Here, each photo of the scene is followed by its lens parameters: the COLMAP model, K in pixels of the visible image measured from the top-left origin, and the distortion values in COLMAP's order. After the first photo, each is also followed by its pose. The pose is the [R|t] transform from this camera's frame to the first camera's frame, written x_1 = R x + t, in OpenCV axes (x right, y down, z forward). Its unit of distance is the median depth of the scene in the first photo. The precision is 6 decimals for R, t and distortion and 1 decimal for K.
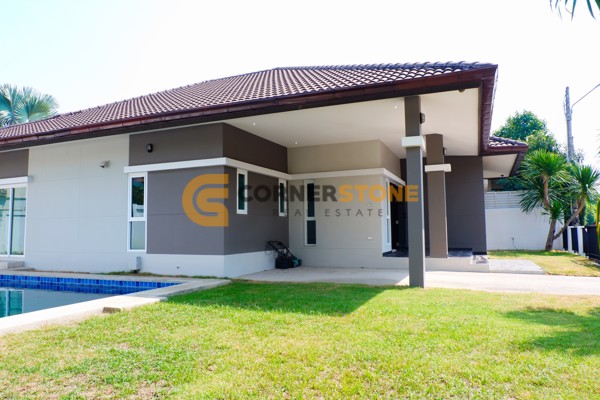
lens RADIAL K [[427.9, 0, 297.4], [0, 427.9, 199.1], [0, 0, 1]] dist [-0.034139, 0.020871]
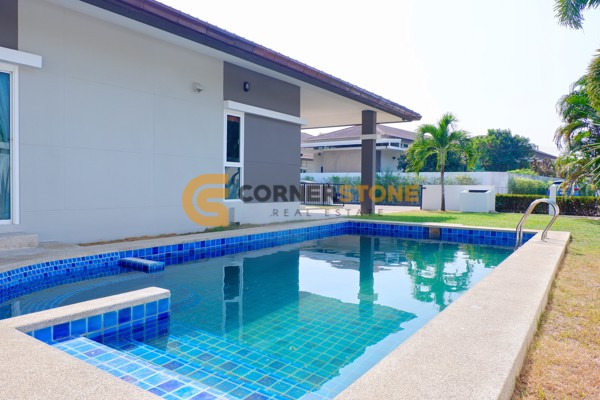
lens RADIAL K [[427.9, 0, 297.4], [0, 427.9, 199.1], [0, 0, 1]] dist [-0.034139, 0.020871]
pose [[0.200660, -0.007467, 0.979633, -1.473168], [-0.087336, 0.995853, 0.025480, 0.102693], [-0.975760, -0.090670, 0.199176, 0.853040]]
